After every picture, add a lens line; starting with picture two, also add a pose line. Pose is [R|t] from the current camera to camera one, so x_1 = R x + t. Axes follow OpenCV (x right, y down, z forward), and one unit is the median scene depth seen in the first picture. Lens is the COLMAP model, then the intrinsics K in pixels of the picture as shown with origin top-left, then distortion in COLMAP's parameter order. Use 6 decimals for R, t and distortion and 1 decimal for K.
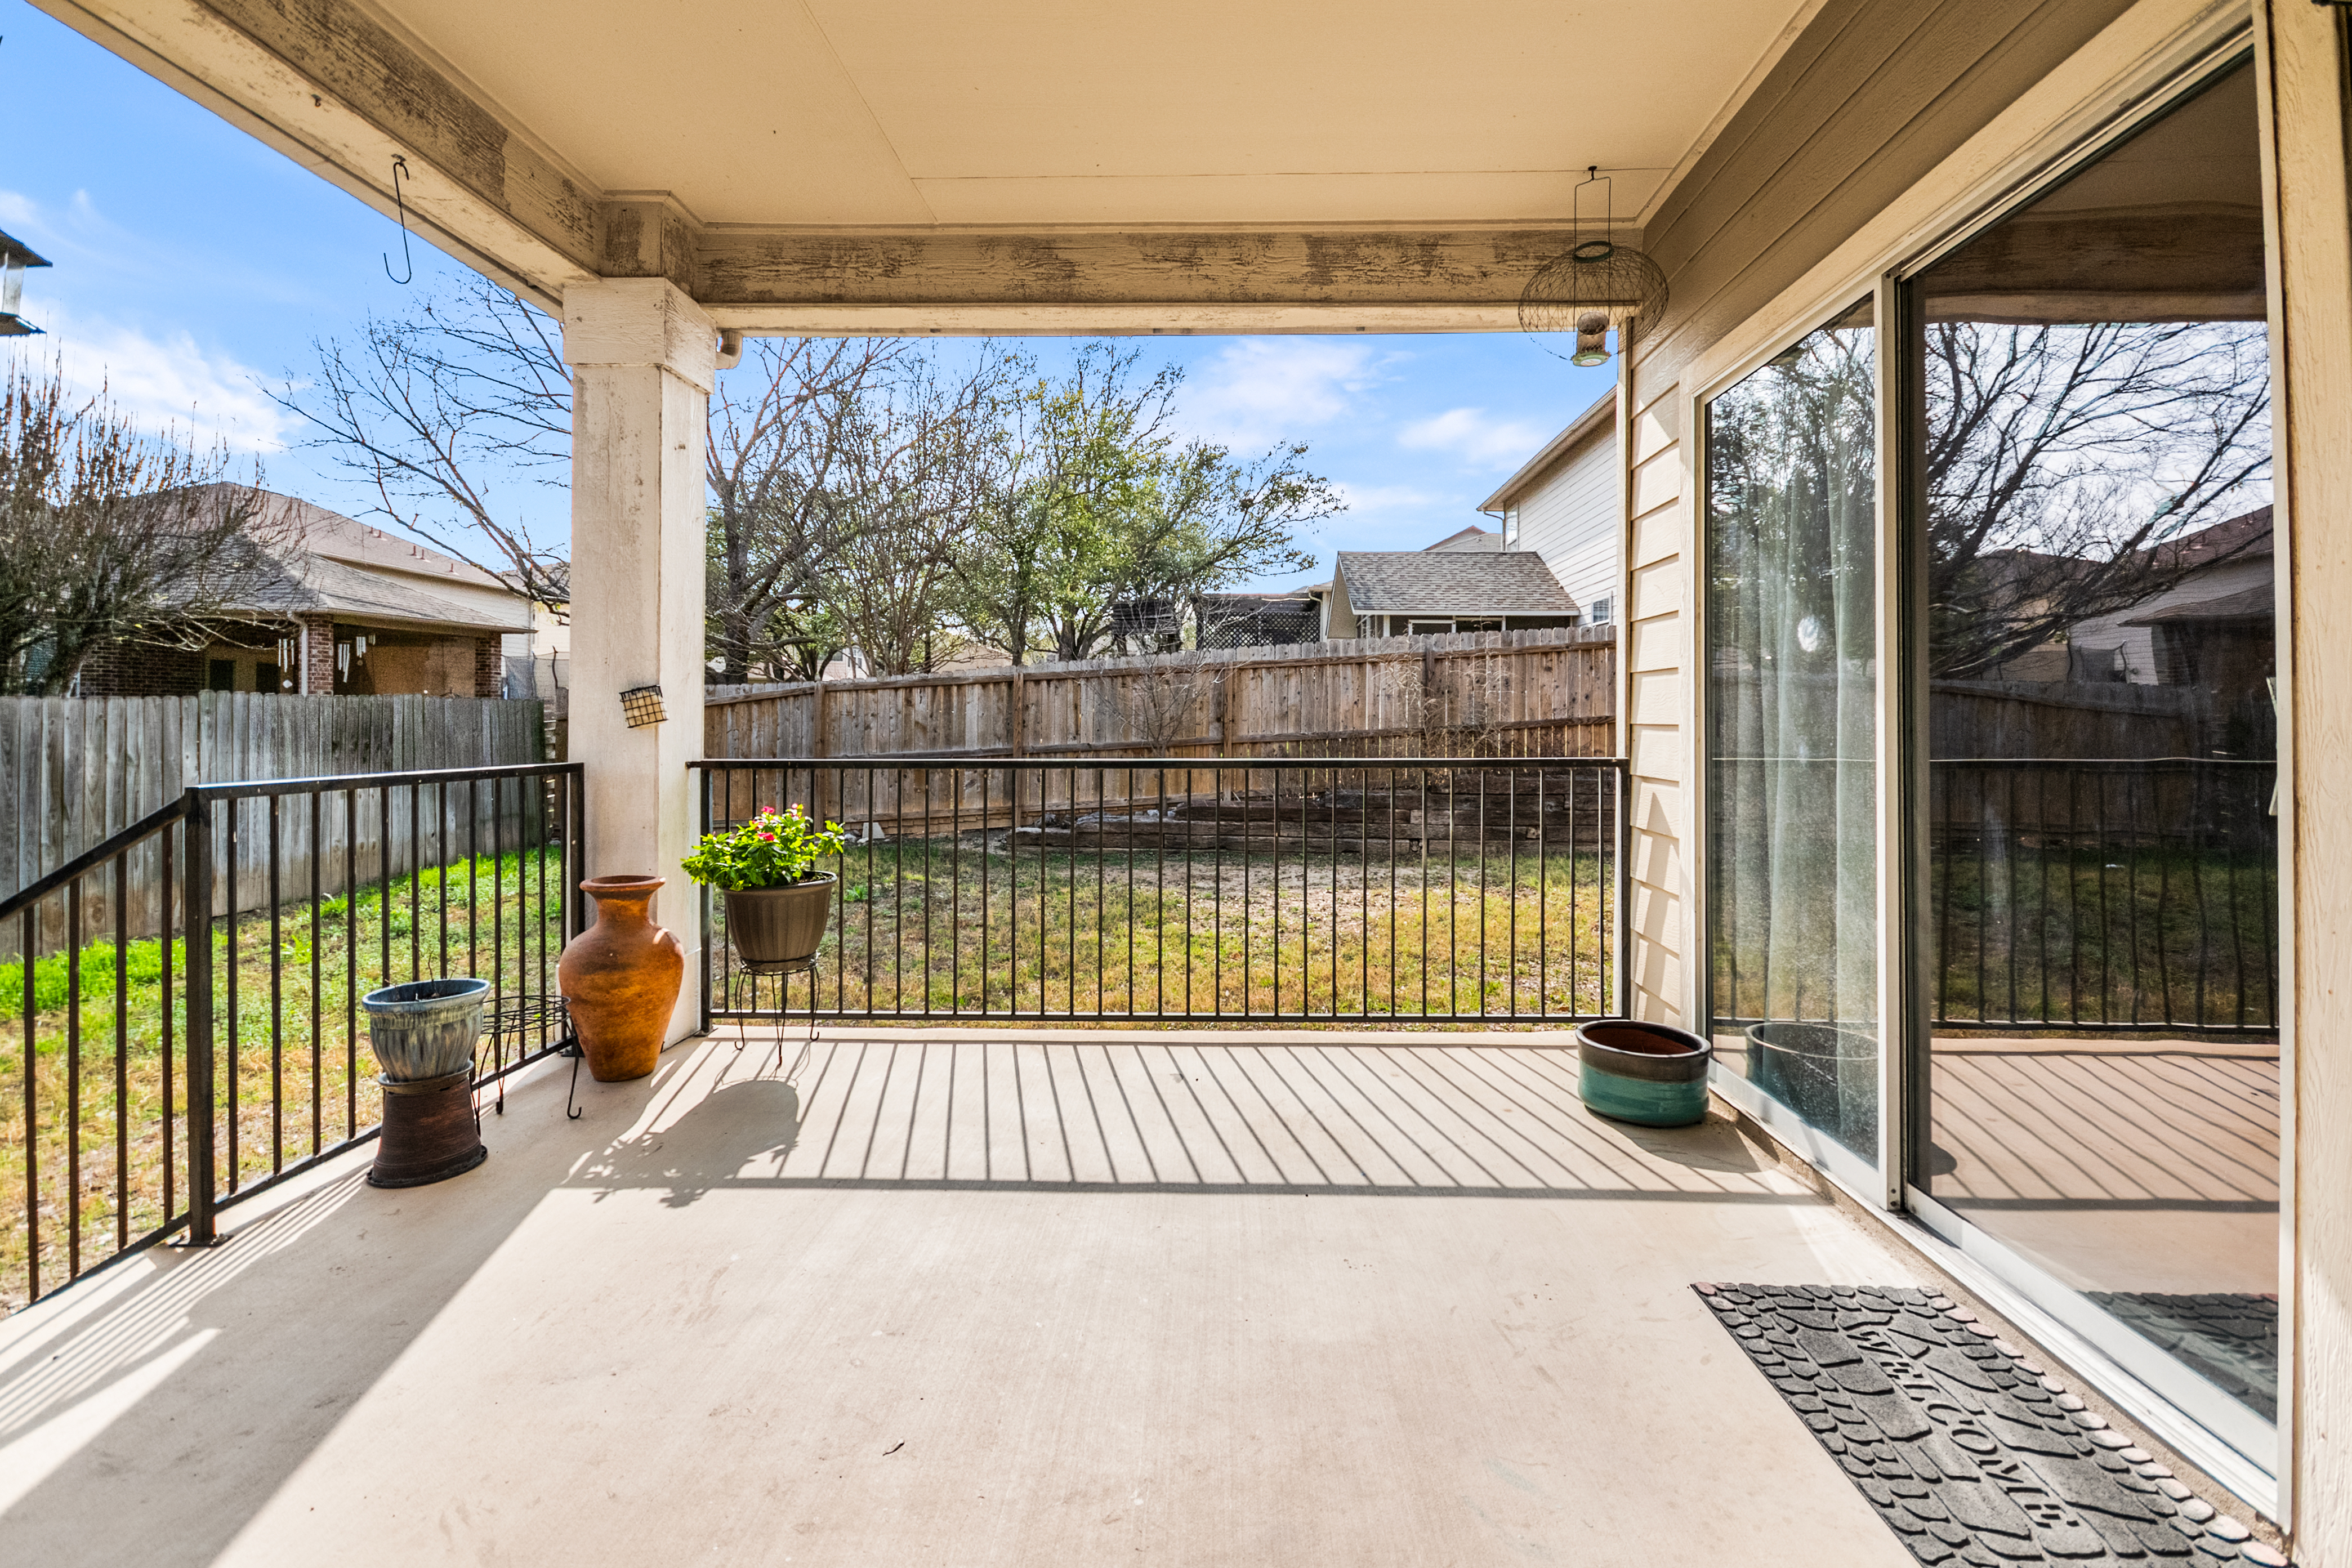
lens RADIAL K [[1055.1, 0, 1188.3], [0, 1055.1, 715.1], [0, 0, 1]] dist [-0.002185, -0.000582]
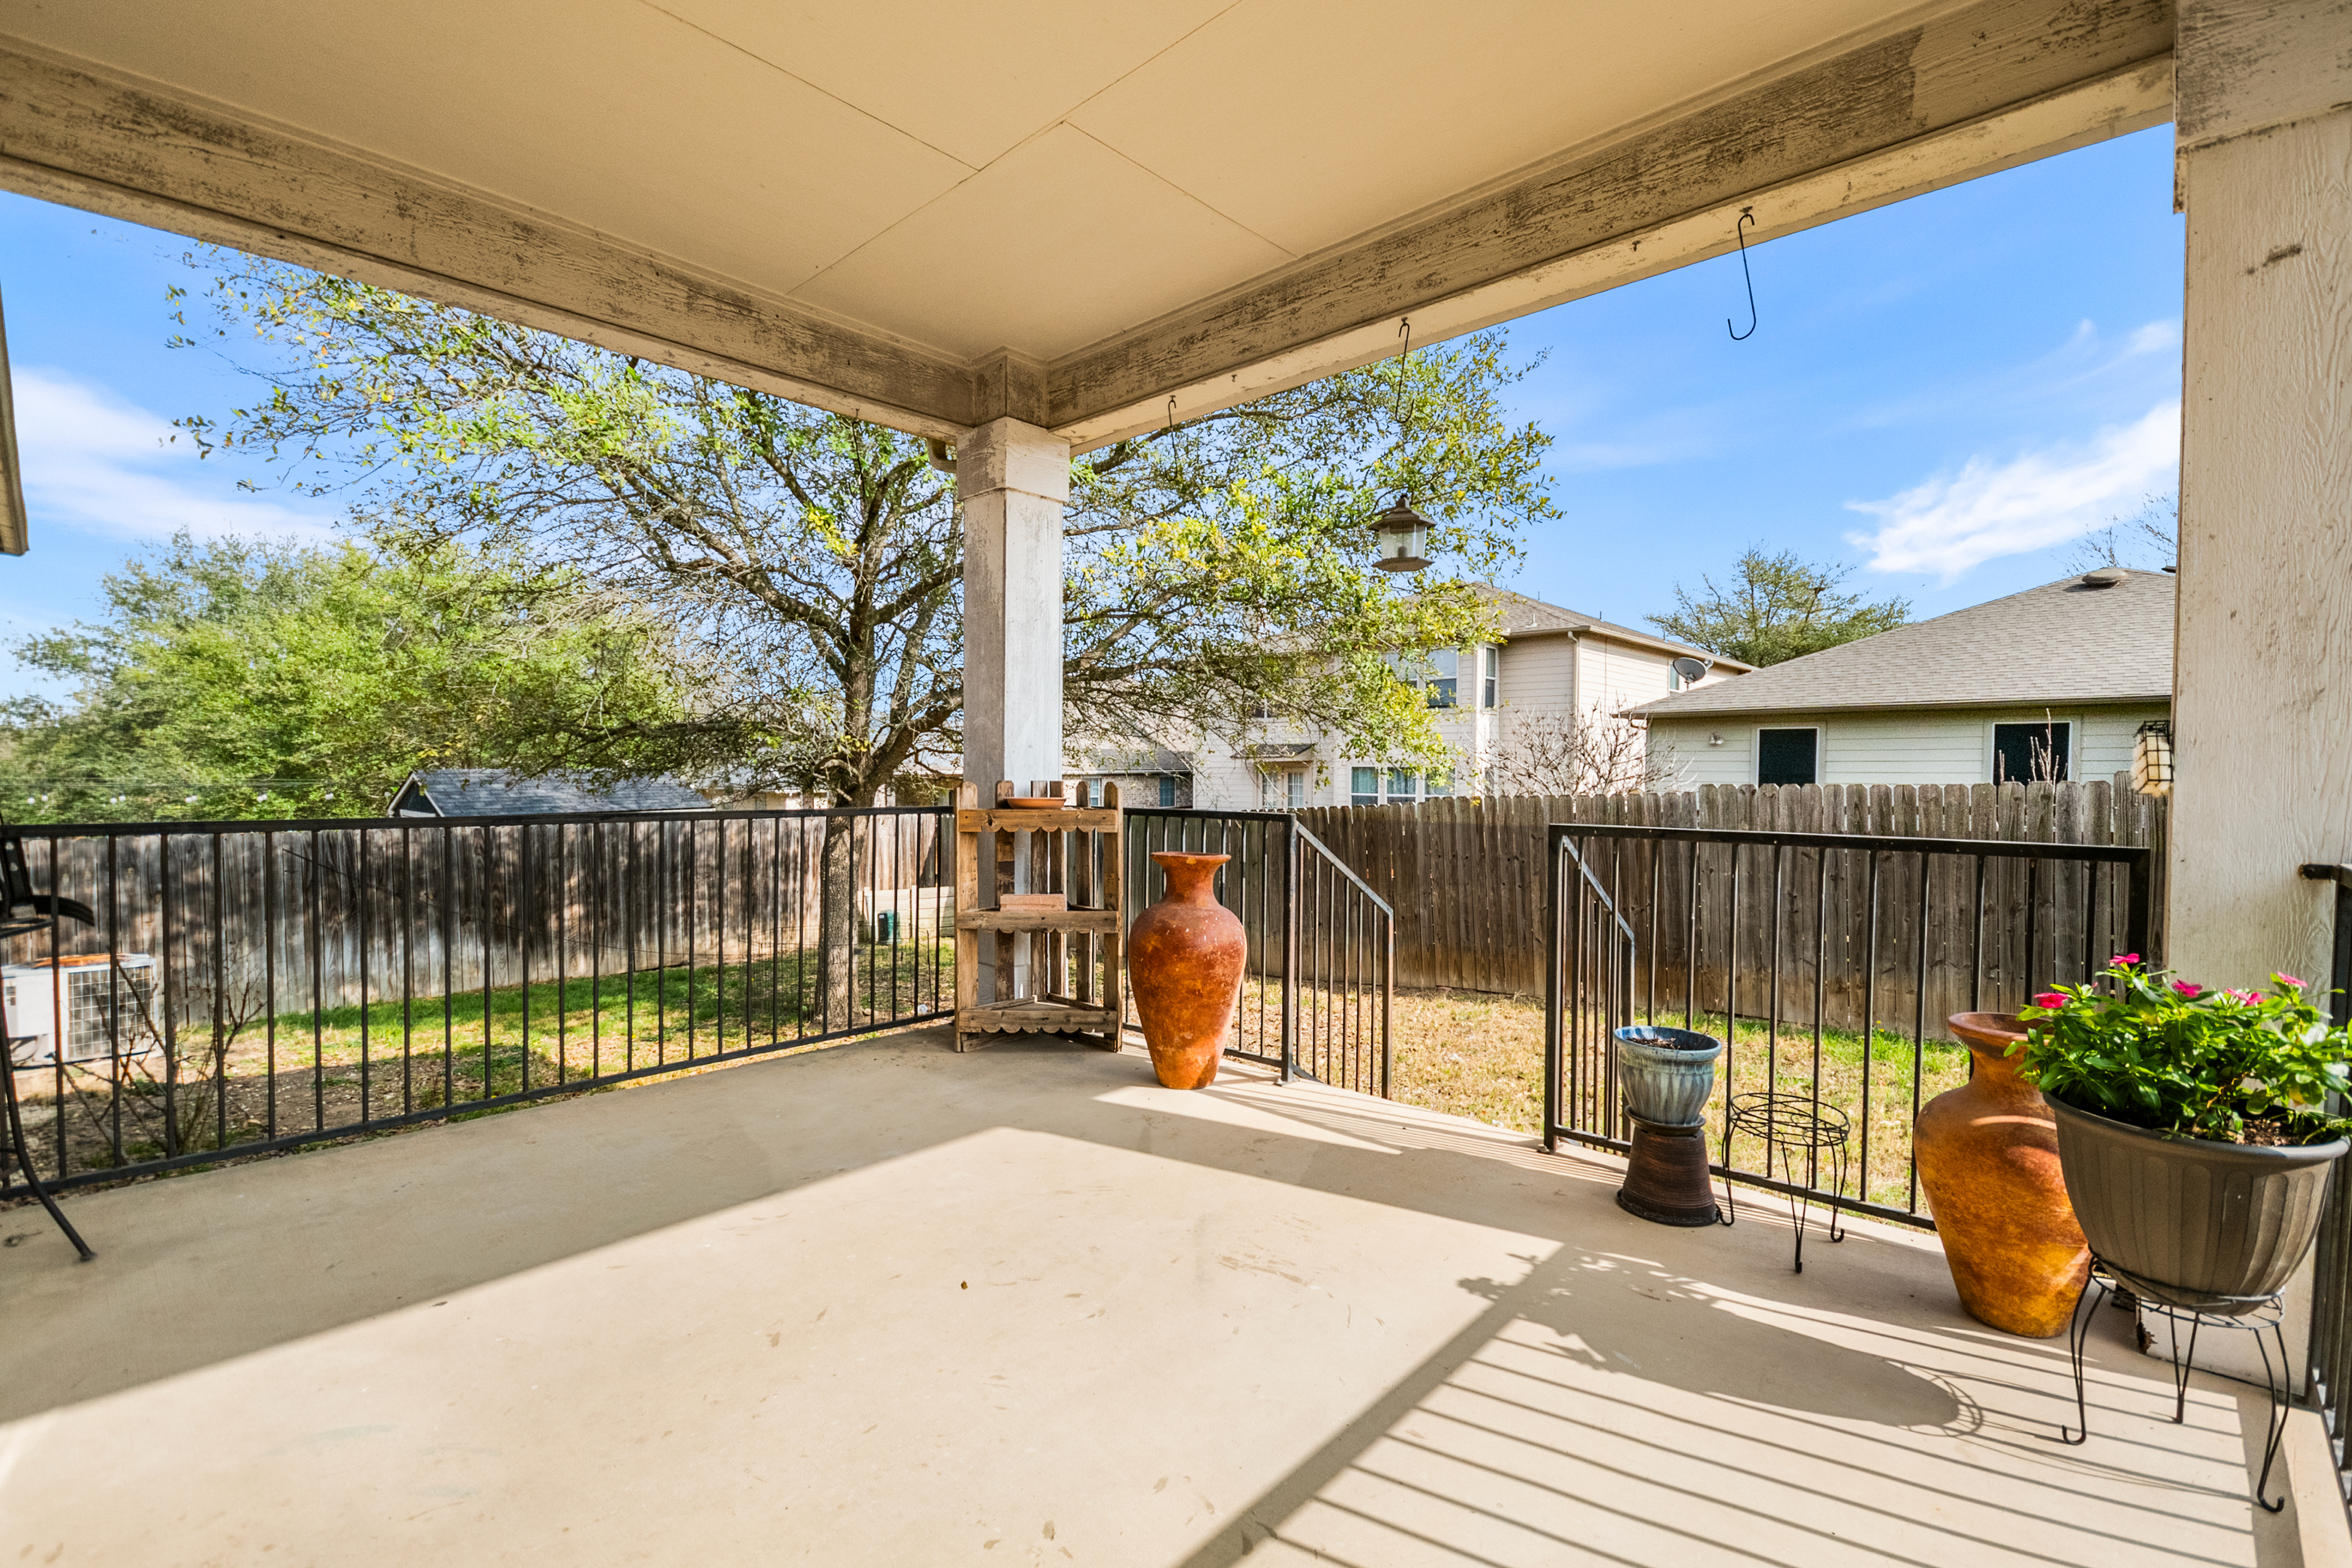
lens RADIAL K [[1055.9, 0, 1176.0], [0, 1055.9, 784.0], [0, 0, 1]] dist [-0.002808, -0.000135]
pose [[-0.648707, 0.010668, -0.760963, 0.248512], [-0.000417, 0.999897, 0.014372, -0.001792], [0.761038, 0.009641, -0.648636, 0.853883]]
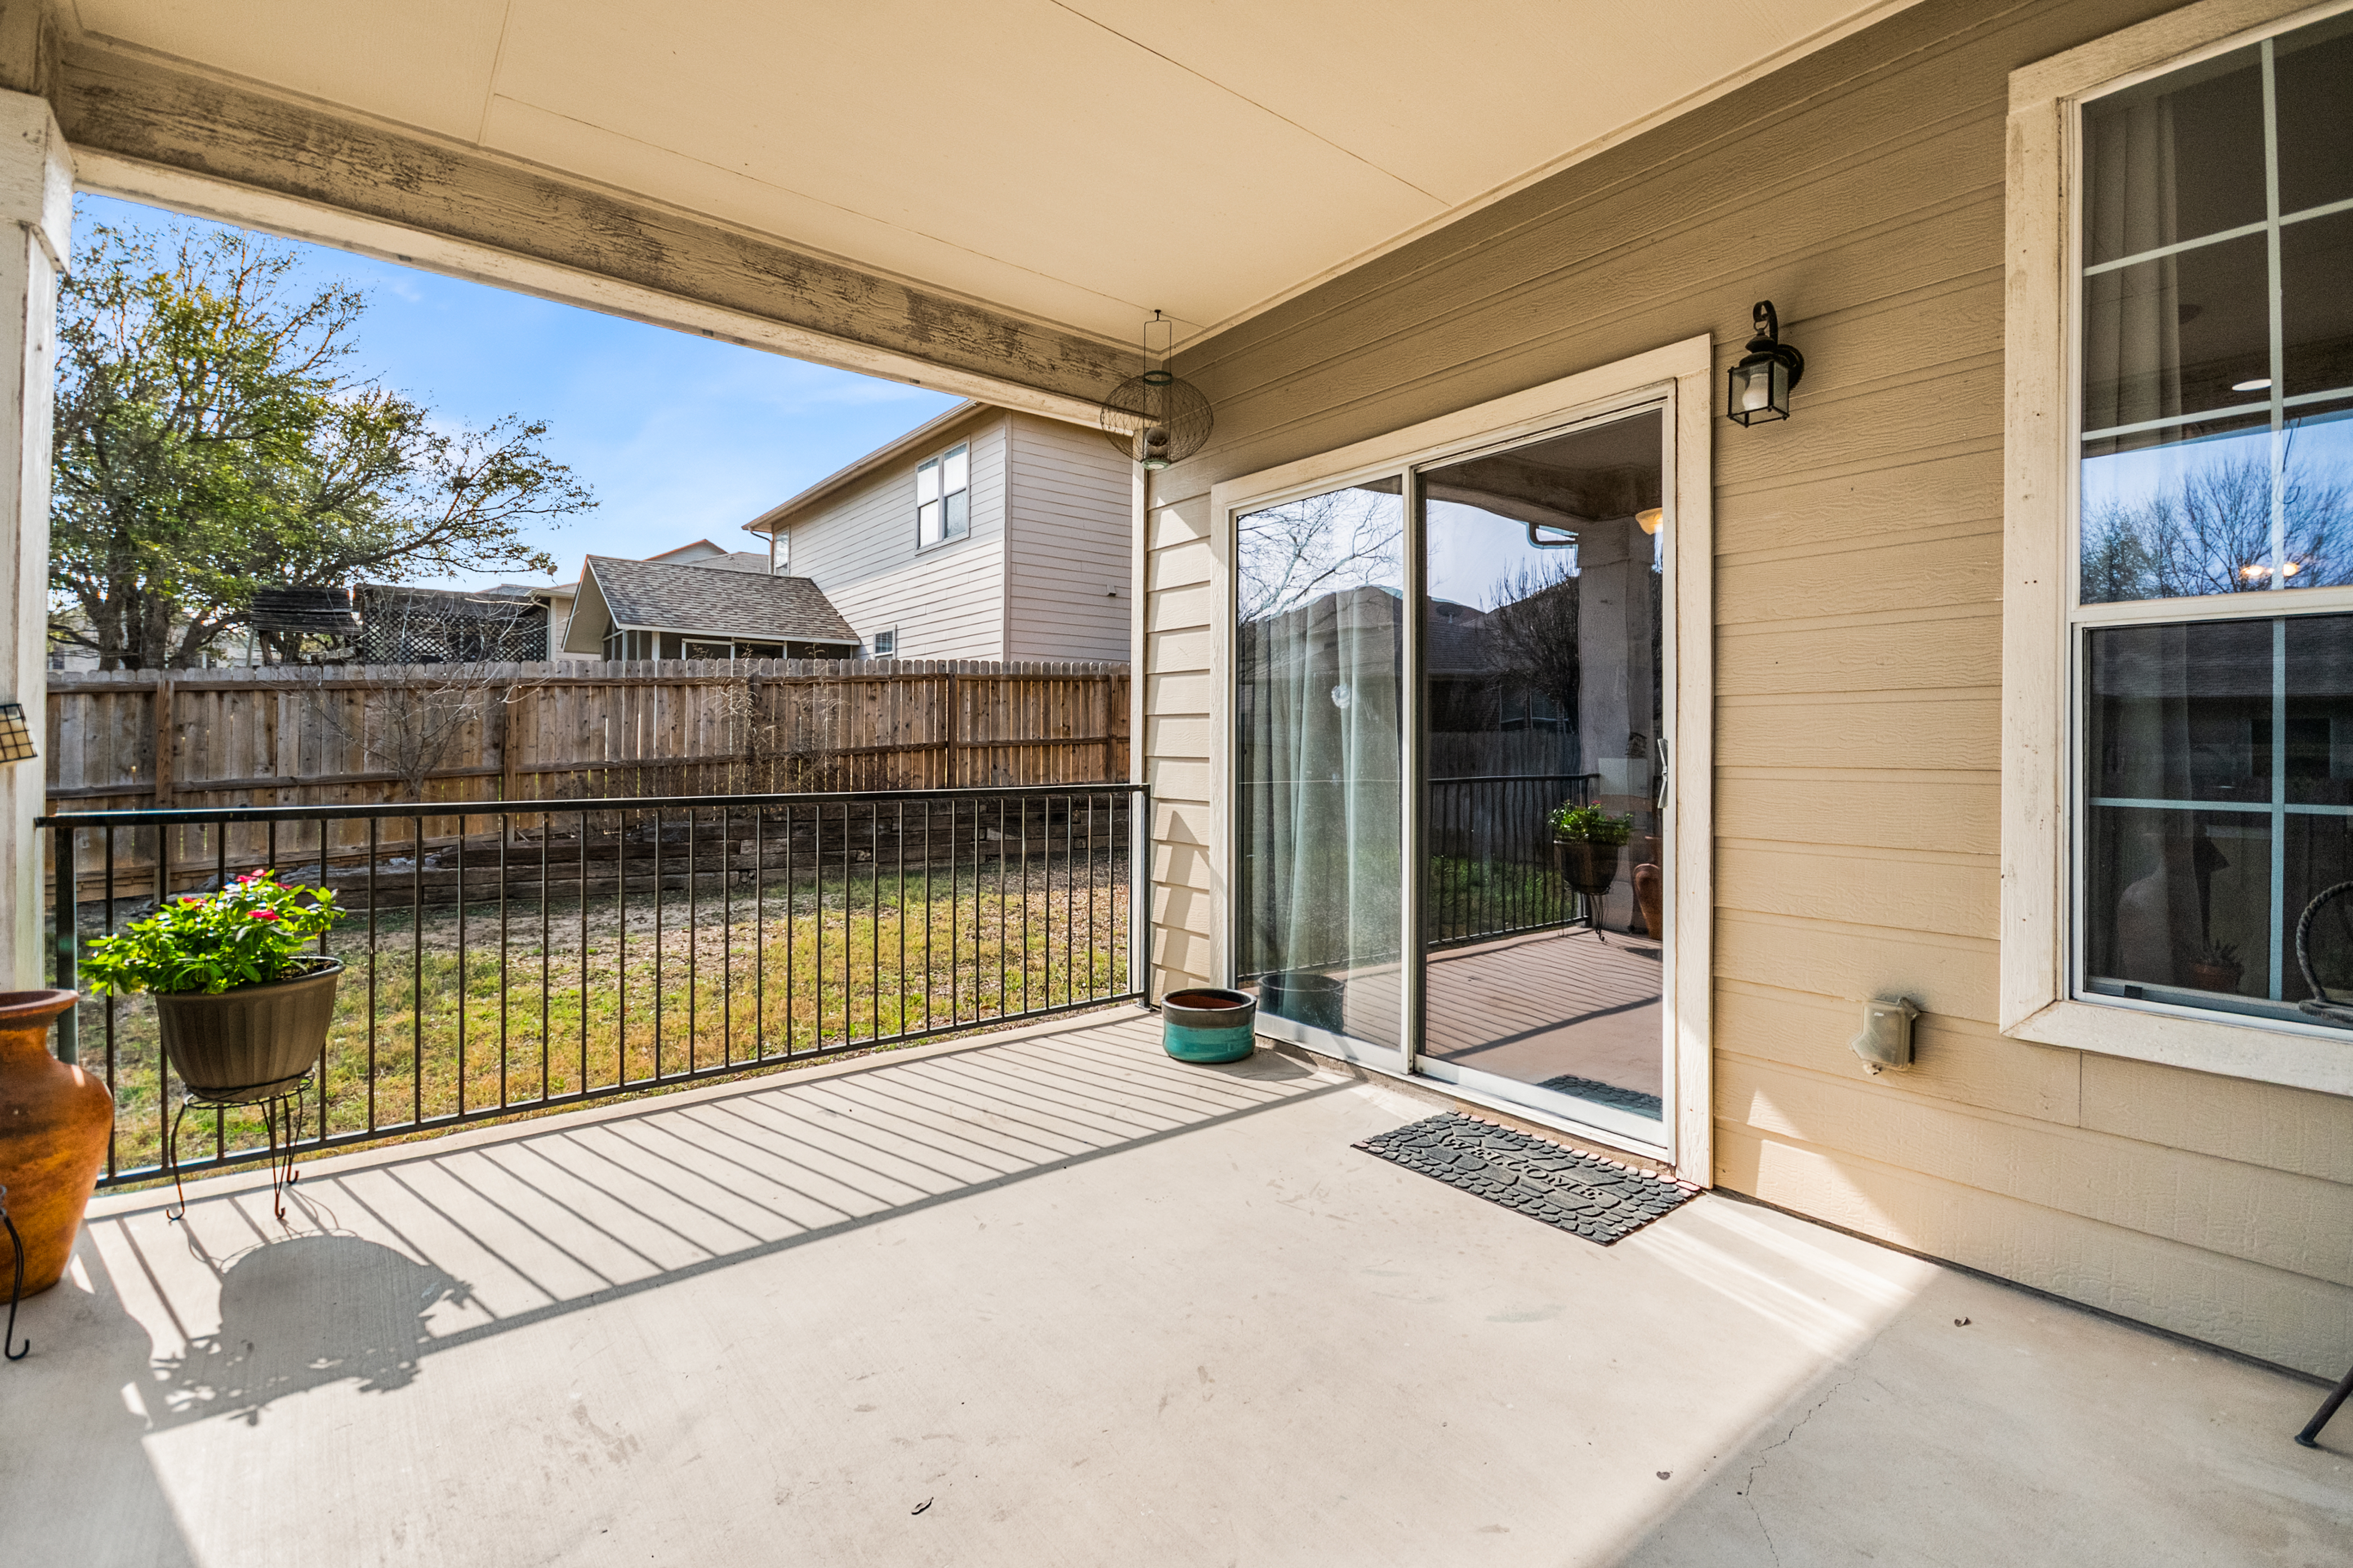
lens RADIAL K [[1053.6, 0, 1177.2], [0, 1053.6, 746.8], [0, 0, 1]] dist [0.009485, -0.014373]
pose [[0.760515, 0.001543, 0.649319, -0.330988], [-0.006302, 0.999968, 0.005005, -0.007980], [-0.649290, -0.007899, 0.760500, 0.026439]]
